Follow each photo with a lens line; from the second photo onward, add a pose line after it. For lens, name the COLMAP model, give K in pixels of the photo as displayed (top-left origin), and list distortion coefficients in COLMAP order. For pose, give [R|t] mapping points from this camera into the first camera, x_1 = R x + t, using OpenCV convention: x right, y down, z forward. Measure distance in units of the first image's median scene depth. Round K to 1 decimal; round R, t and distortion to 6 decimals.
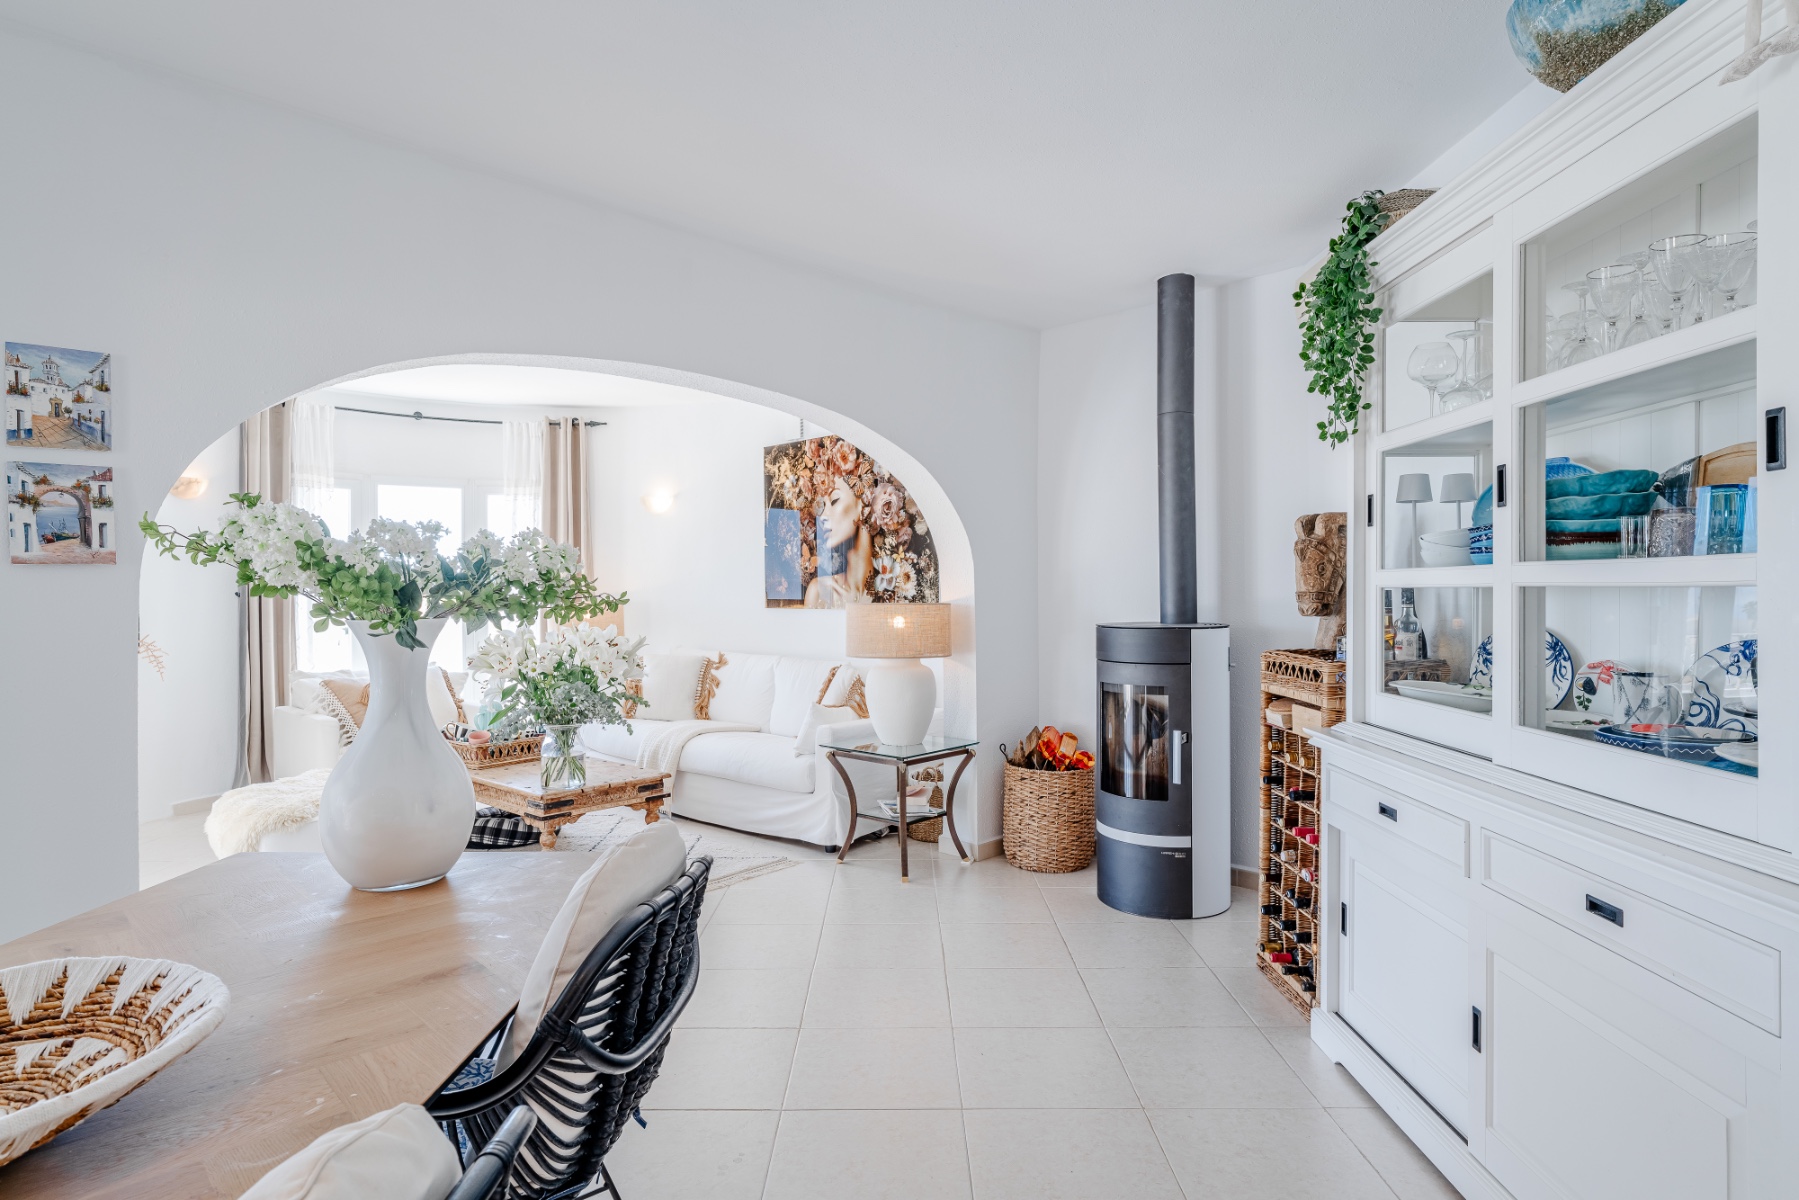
lens RADIAL K [[976.5, 0, 886.5], [0, 976.5, 597.1], [0, 0, 1]] dist [-0.001830, 0.002057]
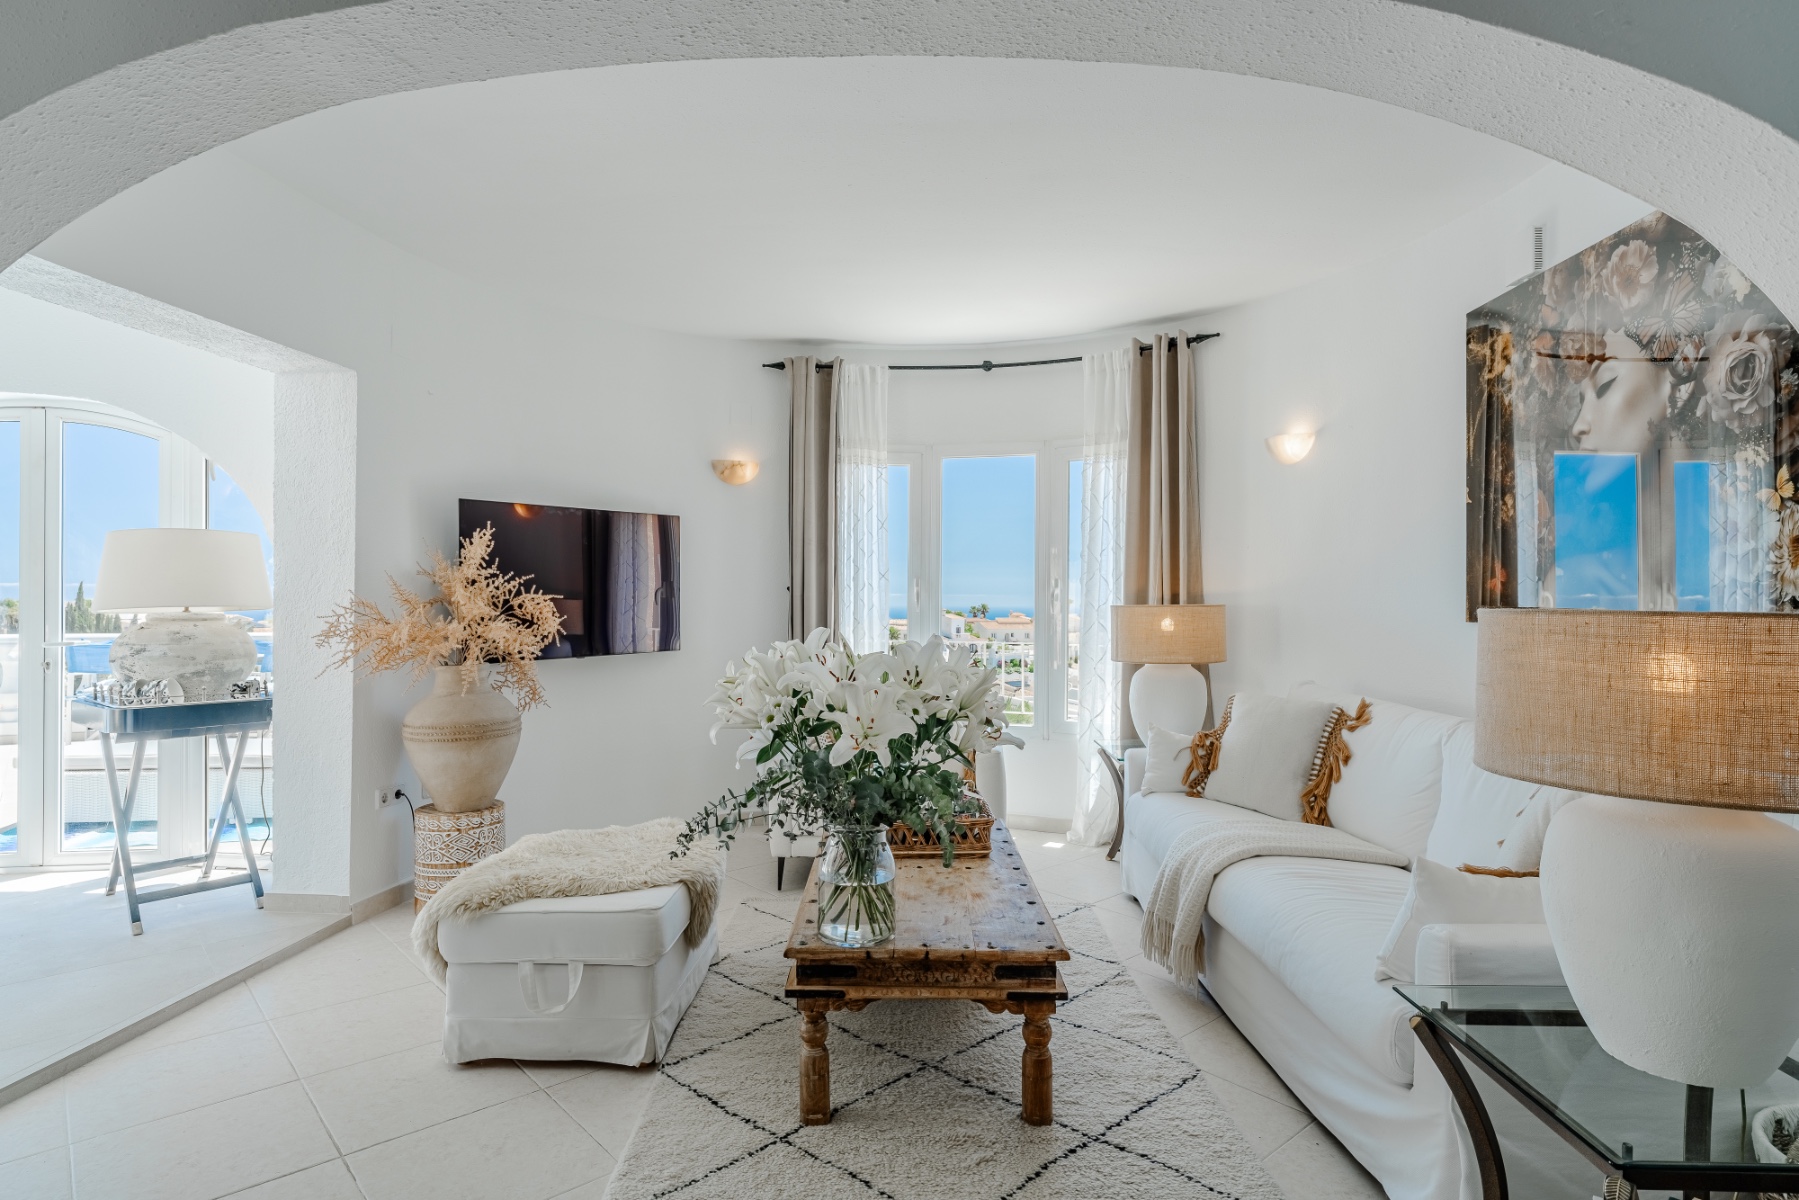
lens RADIAL K [[976.5, 0, 886.5], [0, 976.5, 597.1], [0, 0, 1]] dist [-0.001830, 0.002057]
pose [[0.676141, 0.009885, -0.736706, 0.070714], [-0.017645, 0.999840, -0.002779, 0.006859], [0.736561, 0.014878, 0.676207, 0.584278]]
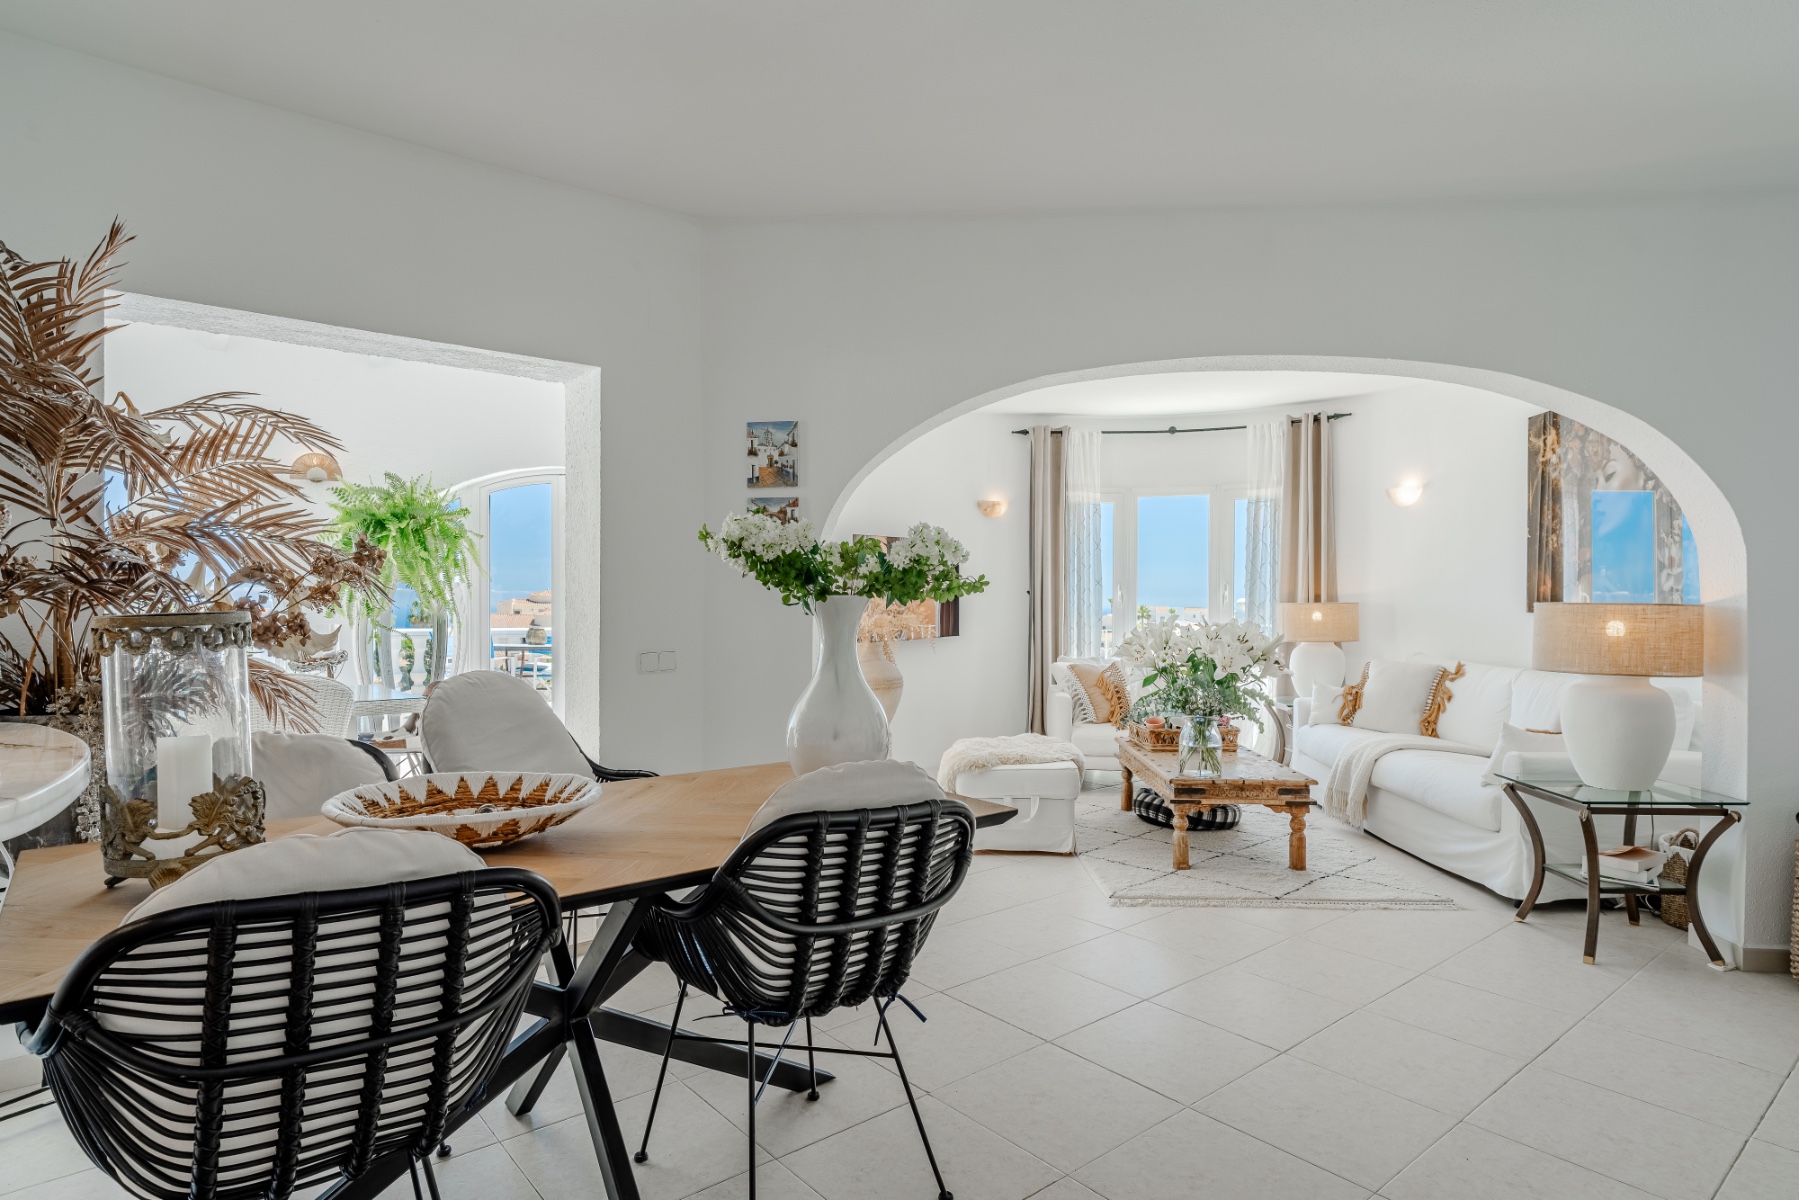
lens RADIAL K [[982.3, 0, 896.2], [0, 982.3, 615.1], [0, 0, 1]] dist [0.004561, 0.001673]
pose [[0.653219, 0.021363, -0.756867, 0.222103], [-0.013669, 0.999772, 0.016422, 0.010010], [0.757046, -0.000382, 0.653362, 0.067636]]
